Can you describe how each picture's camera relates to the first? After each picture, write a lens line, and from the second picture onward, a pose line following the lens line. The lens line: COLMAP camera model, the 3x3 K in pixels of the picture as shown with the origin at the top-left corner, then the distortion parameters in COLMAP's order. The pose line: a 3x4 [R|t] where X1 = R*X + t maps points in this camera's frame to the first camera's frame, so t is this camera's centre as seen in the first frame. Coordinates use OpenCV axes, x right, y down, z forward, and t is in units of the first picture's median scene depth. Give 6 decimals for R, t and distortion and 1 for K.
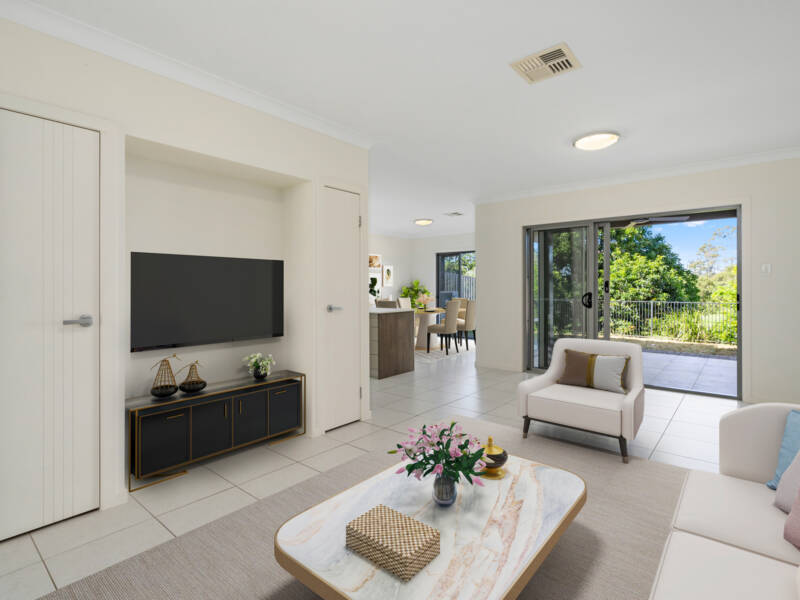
lens RADIAL K [[416.8, 0, 402.5], [0, 416.8, 298.1], [0, 0, 1]] dist [0.001325, -0.000143]
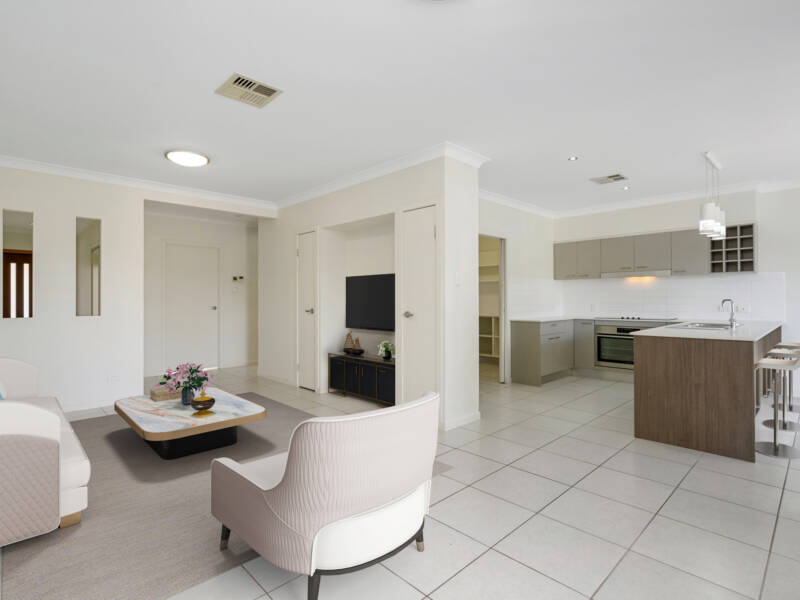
lens RADIAL K [[416.8, 0, 403.4], [0, 416.8, 294.2], [0, 0, 1]] dist [0.001325, -0.000143]
pose [[-0.121040, 0.022408, -0.992395, 1.213114], [0.008272, 0.999733, 0.021564, -0.069763], [0.992613, -0.005599, -0.121193, 1.375916]]
